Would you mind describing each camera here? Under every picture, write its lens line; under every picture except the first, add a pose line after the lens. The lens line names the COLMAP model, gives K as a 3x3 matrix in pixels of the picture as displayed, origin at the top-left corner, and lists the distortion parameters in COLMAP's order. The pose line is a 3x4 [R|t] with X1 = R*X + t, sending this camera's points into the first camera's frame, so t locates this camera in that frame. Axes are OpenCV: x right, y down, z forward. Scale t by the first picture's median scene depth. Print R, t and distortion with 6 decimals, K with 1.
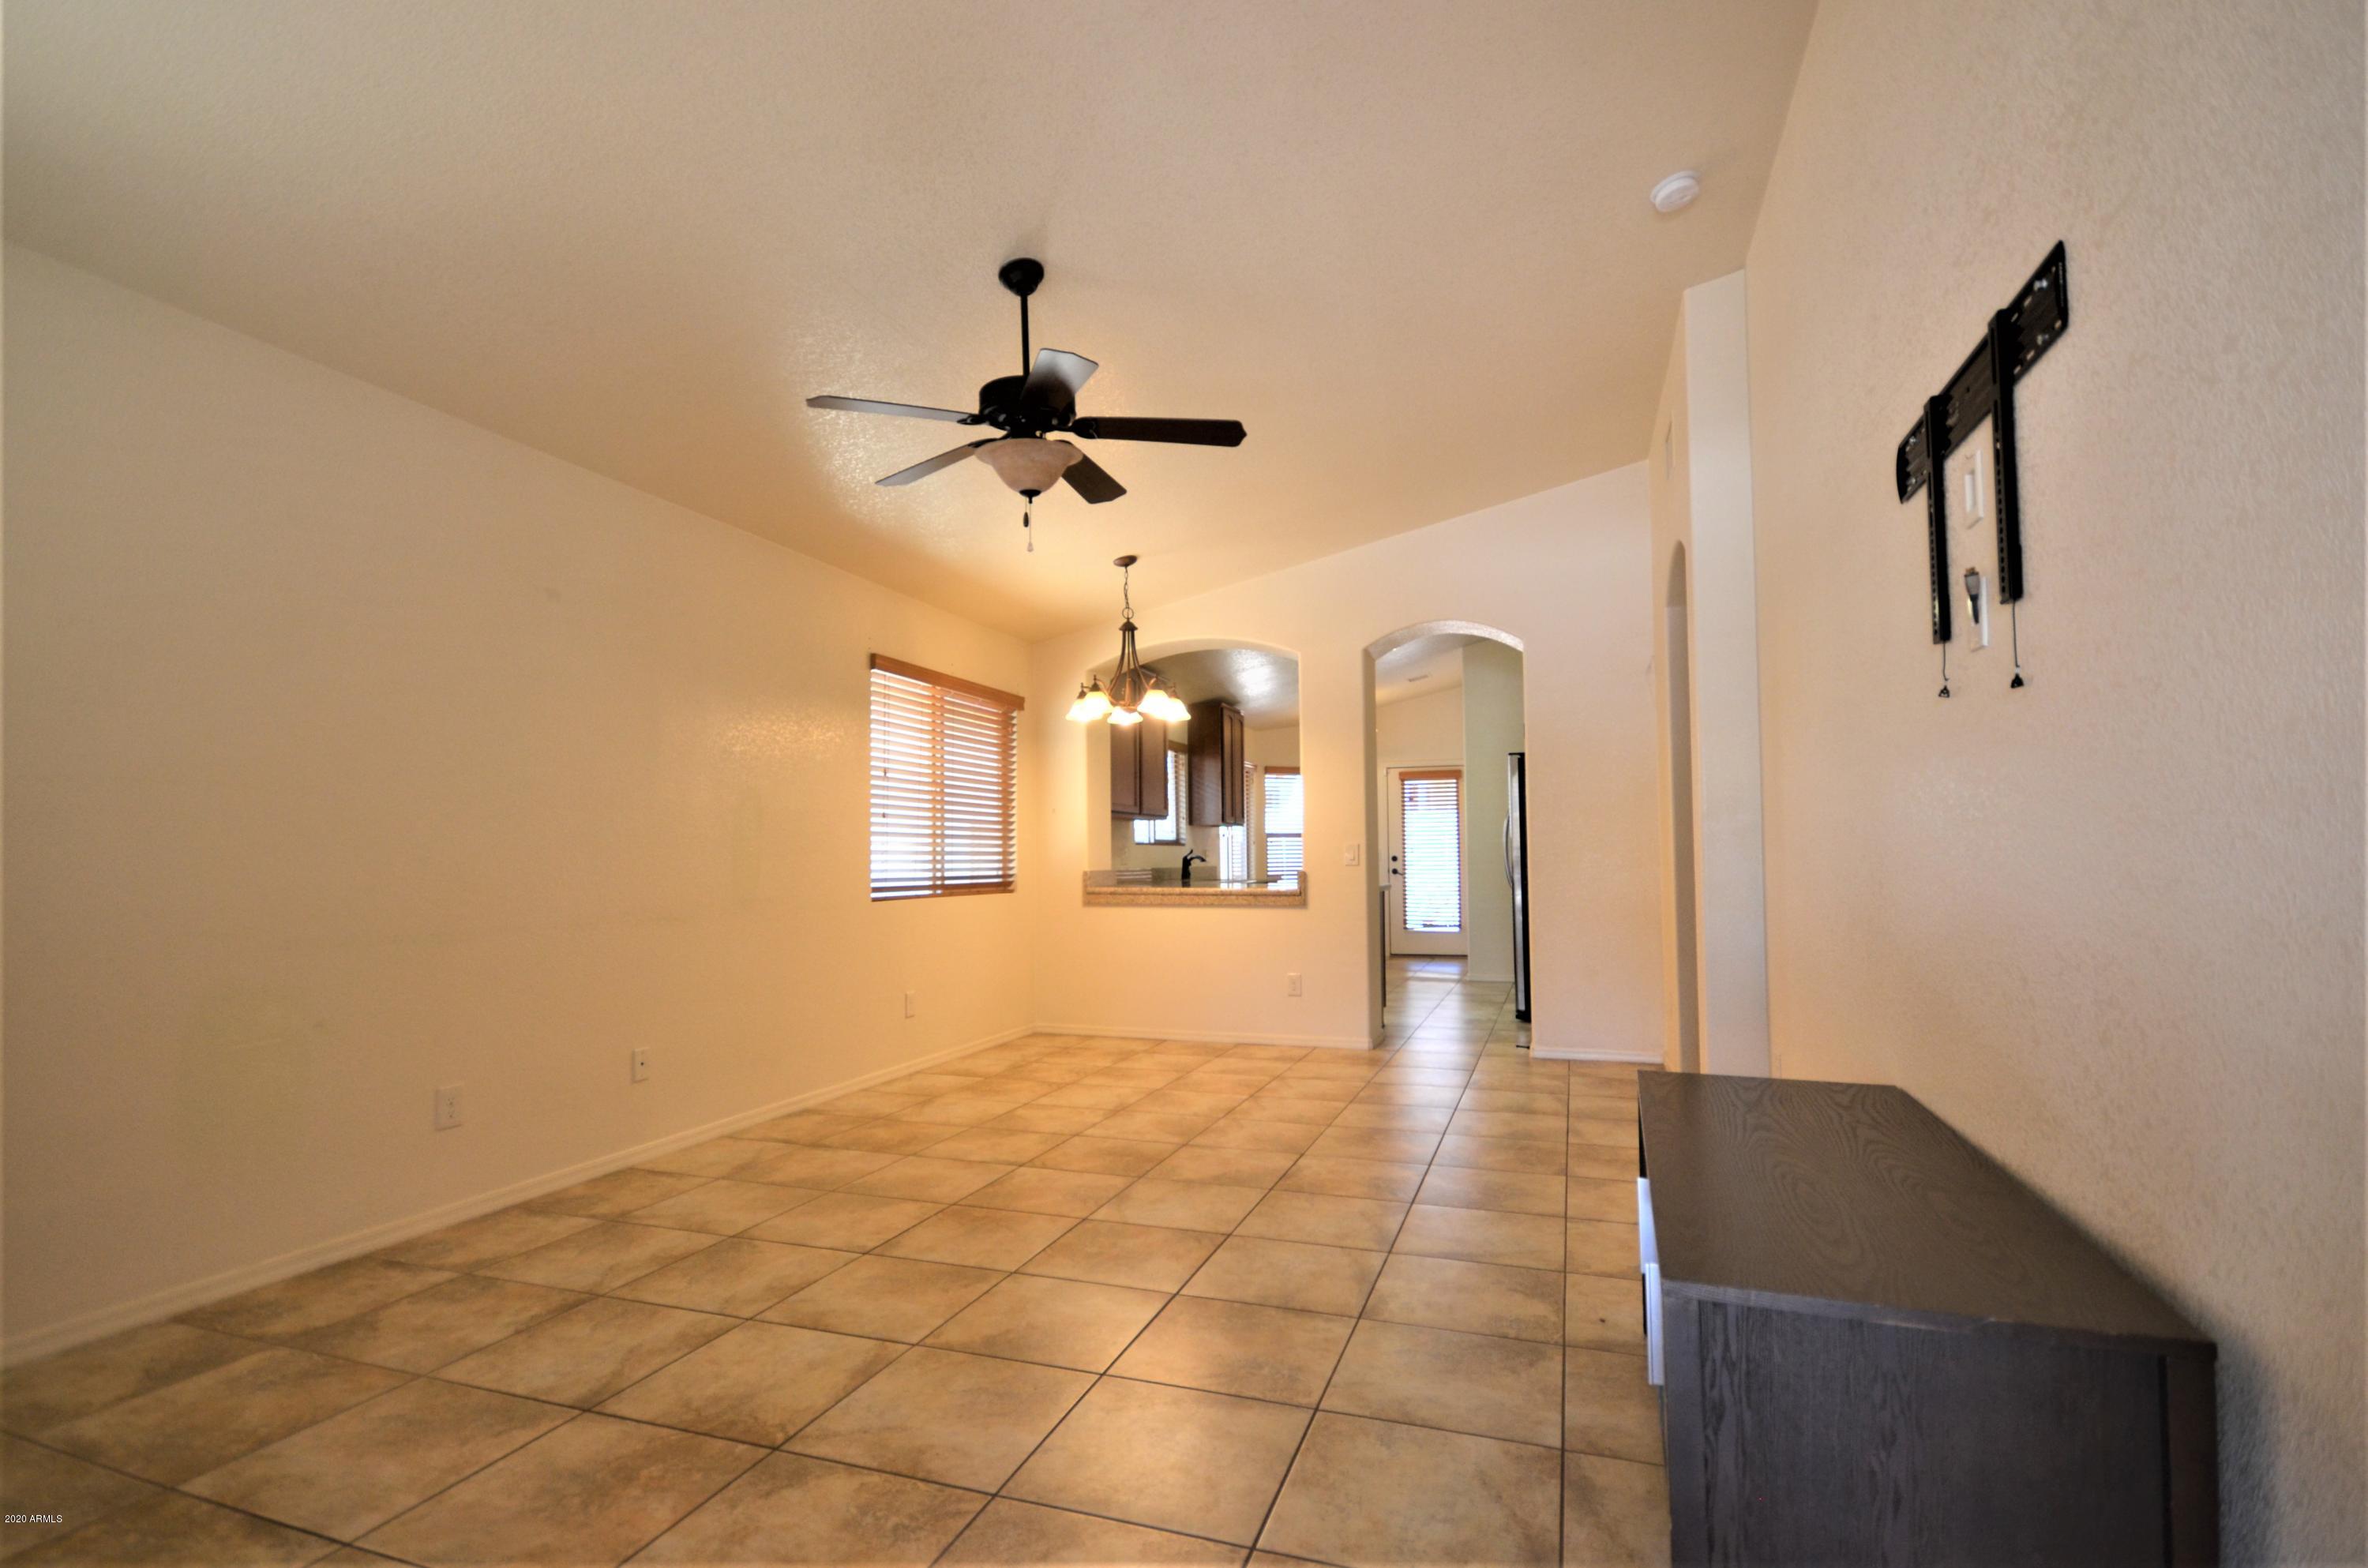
lens RADIAL K [[1132.5, 0, 1175.4], [0, 1132.5, 827.3], [0, 0, 1]] dist [0.000100, 0.000271]
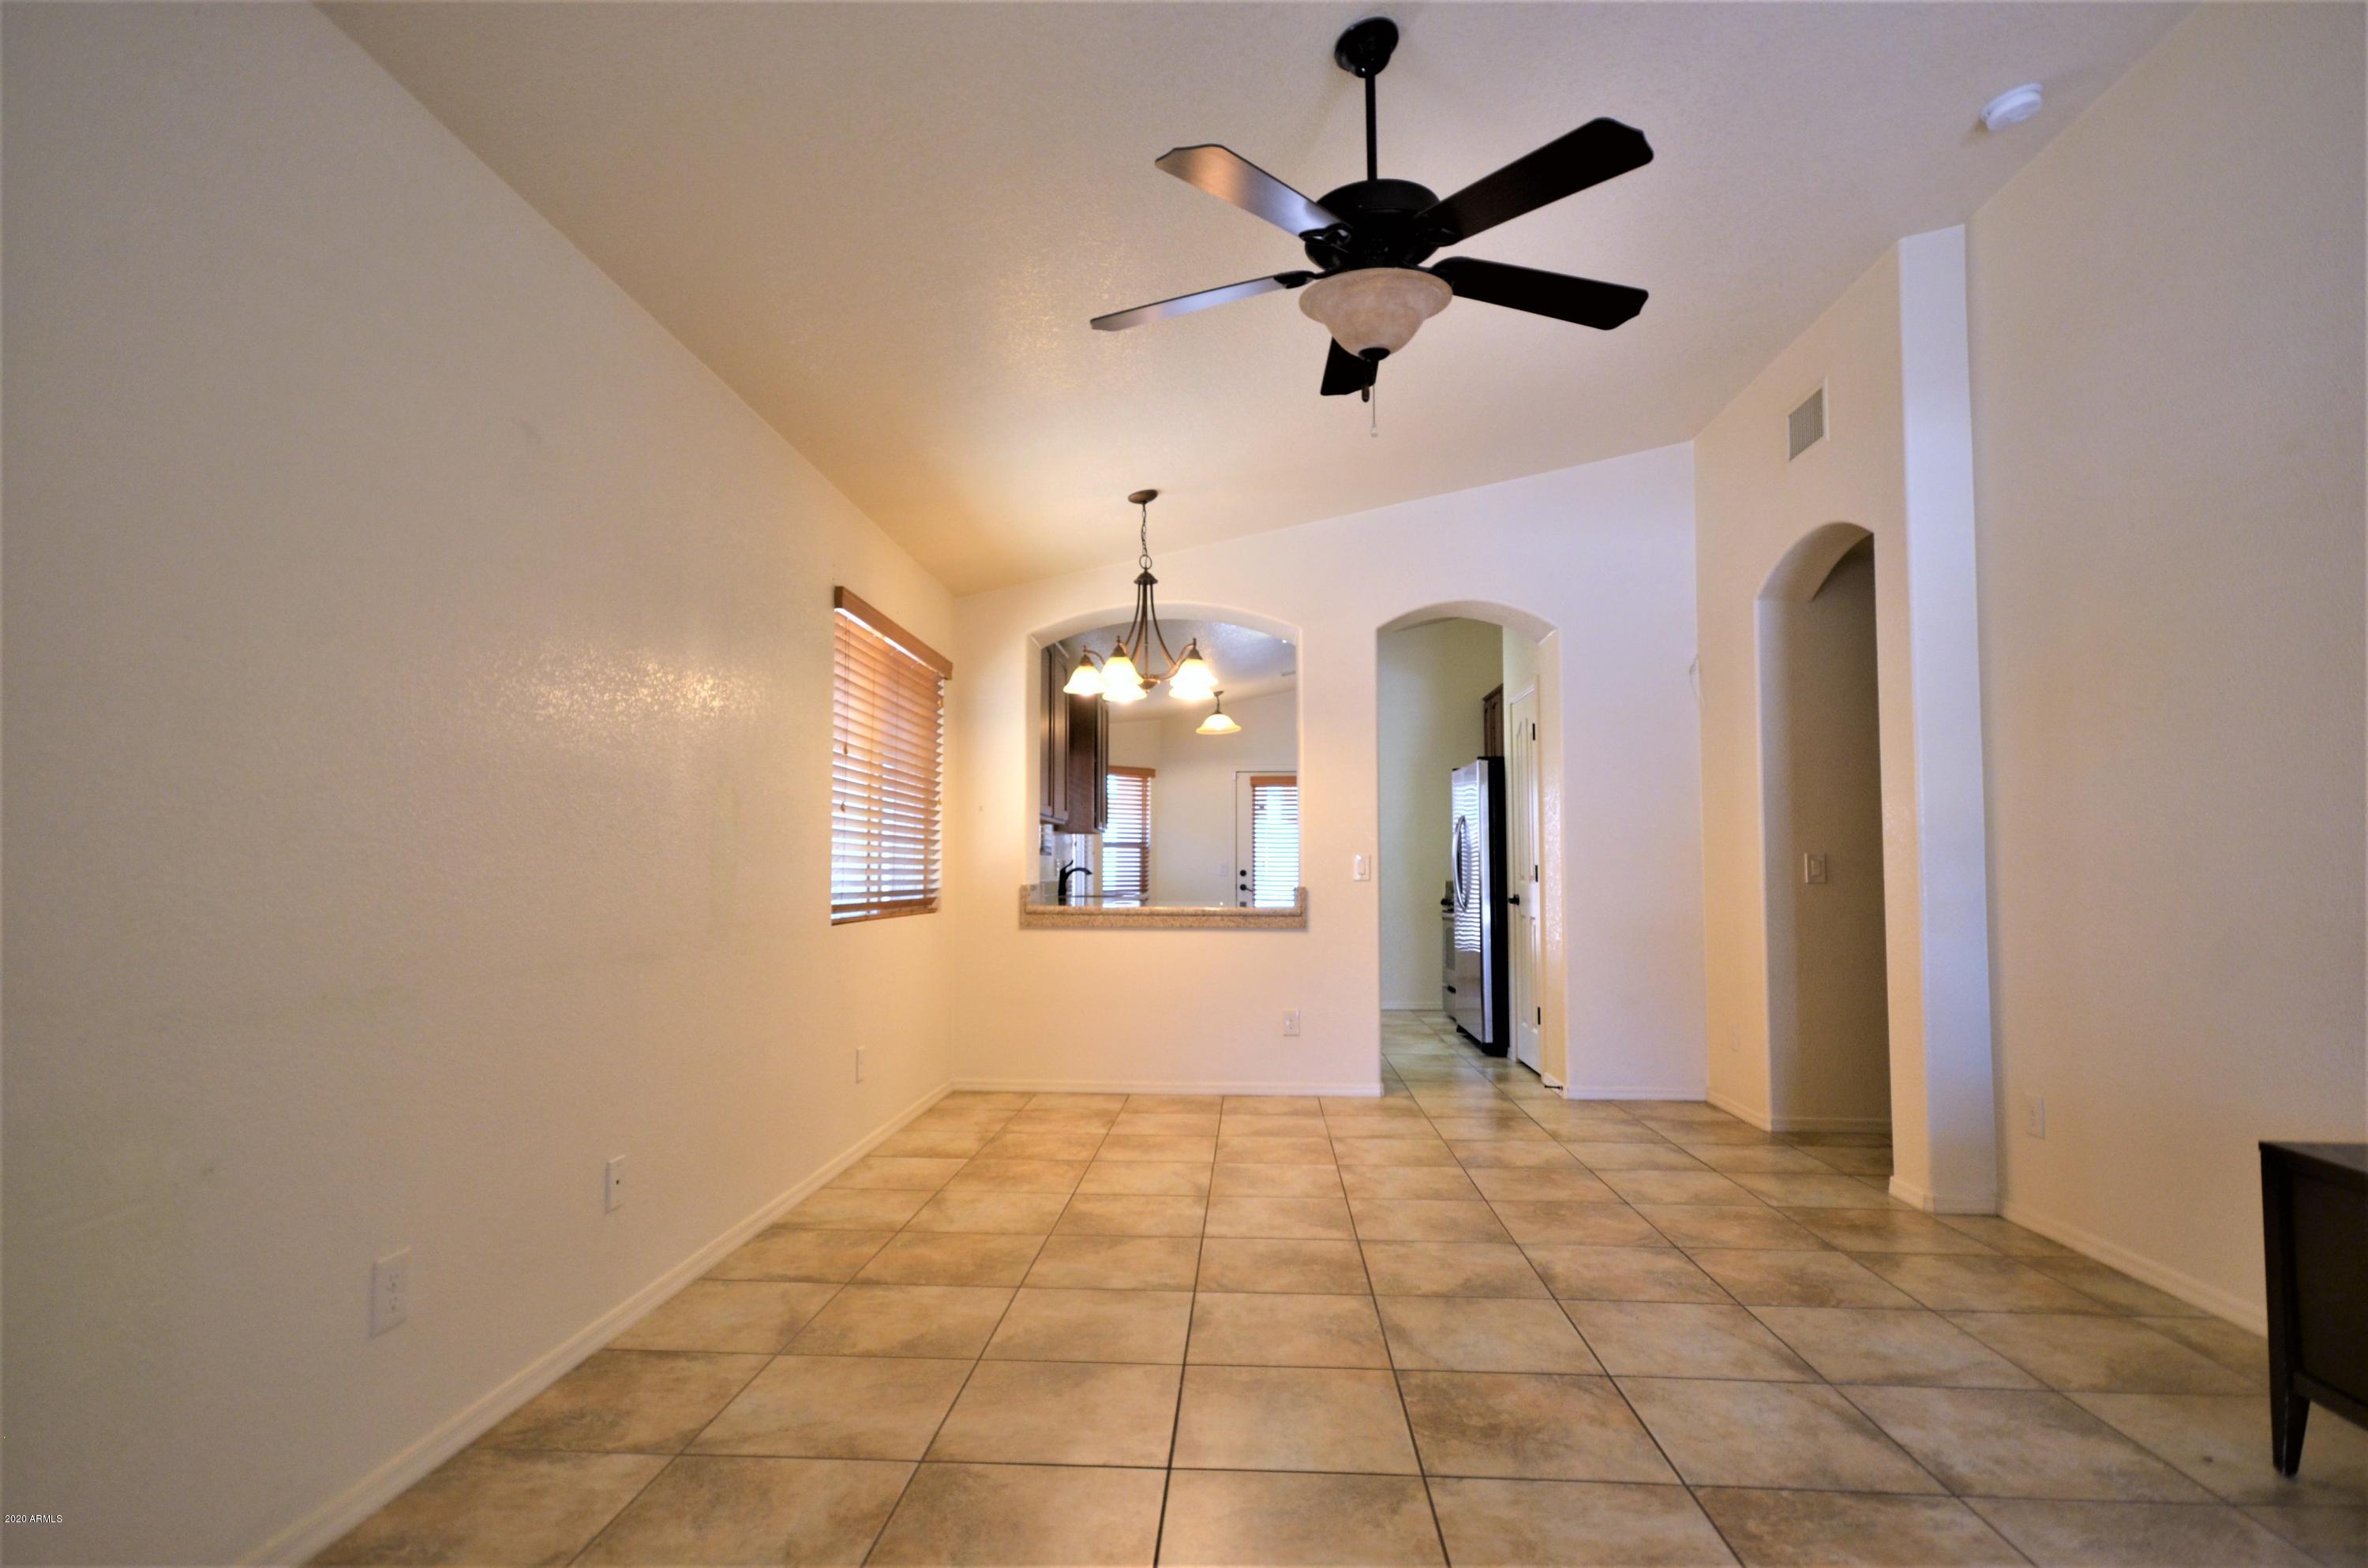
lens RADIAL K [[1223.9, 0, 1181.7], [0, 1223.9, 818.0], [0, 0, 1]] dist [0.012379, 0.000328]
pose [[0.959563, 0.021543, 0.280669, -0.335653], [-0.016795, 0.999672, -0.019313, 0.009786], [-0.280993, 0.013819, 0.959610, 0.219676]]
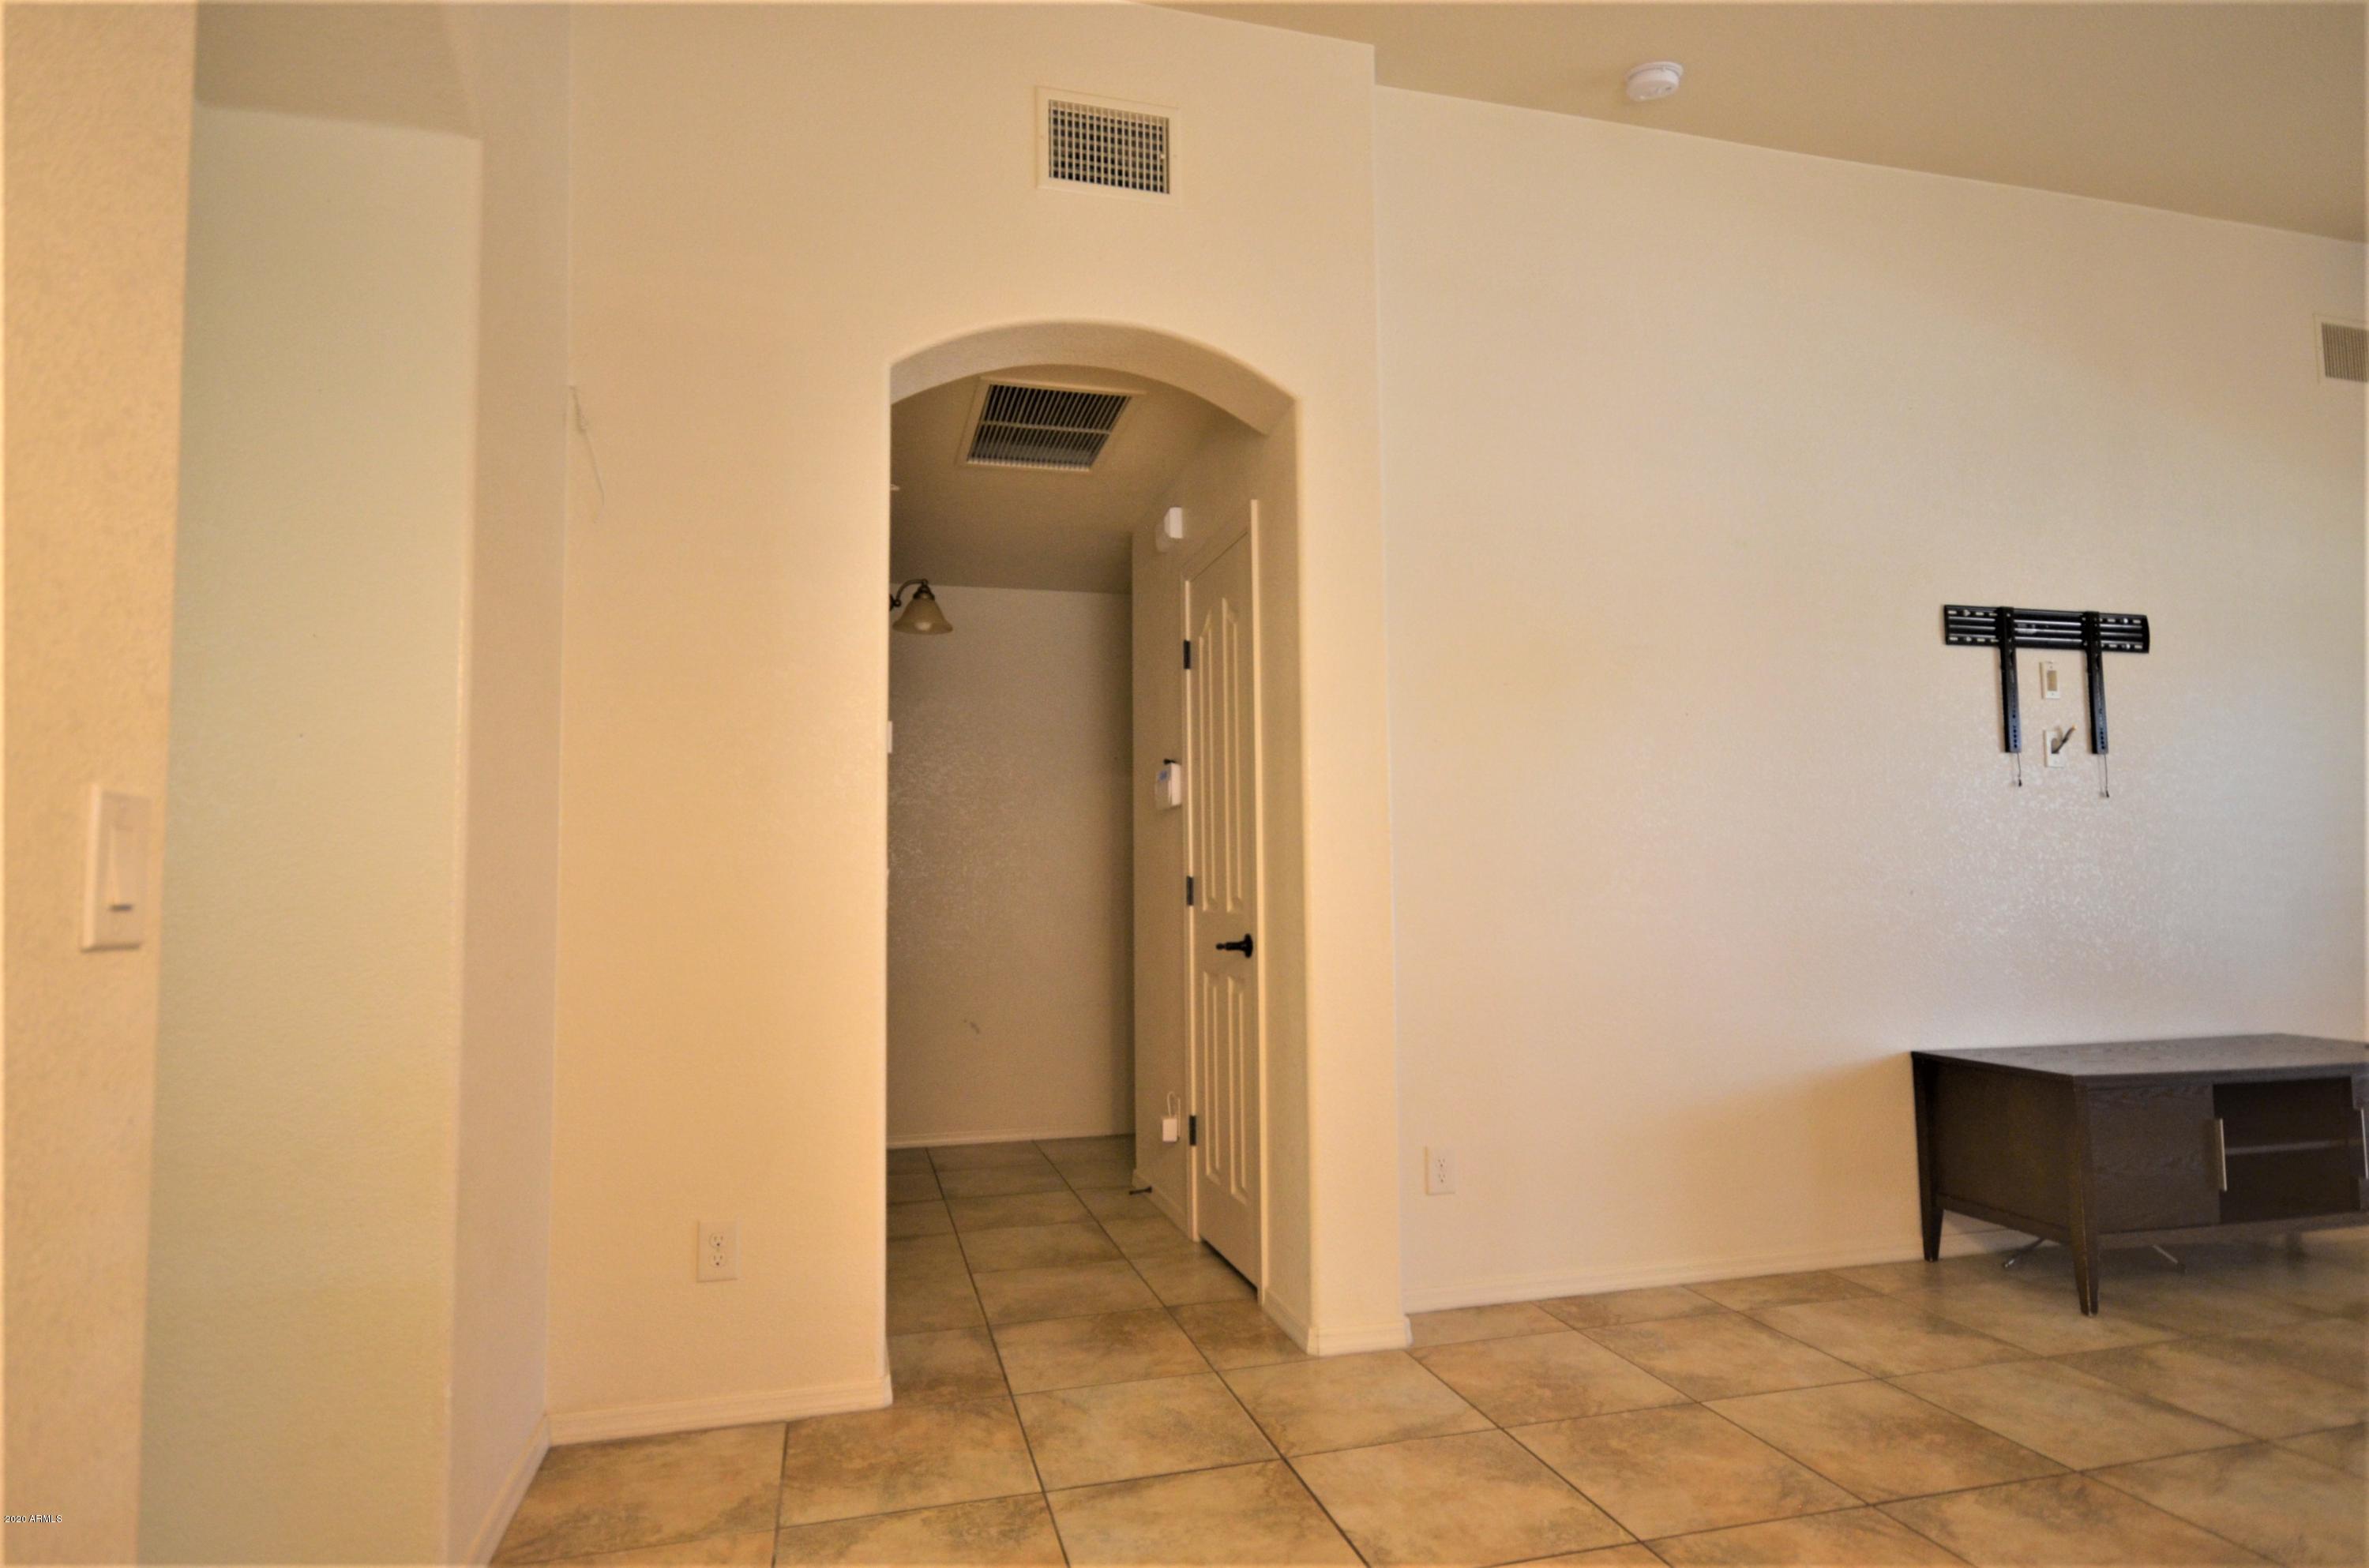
lens RADIAL K [[1253.5, 0, 1180.4], [0, 1253.5, 855.3], [0, 0, 1]] dist [-0.000313, 0.000087]
pose [[-0.566617, 0.033878, 0.823285, -0.059101], [-0.008758, 0.998850, -0.047131, 0.037645], [-0.823935, -0.033916, -0.565668, 1.410193]]
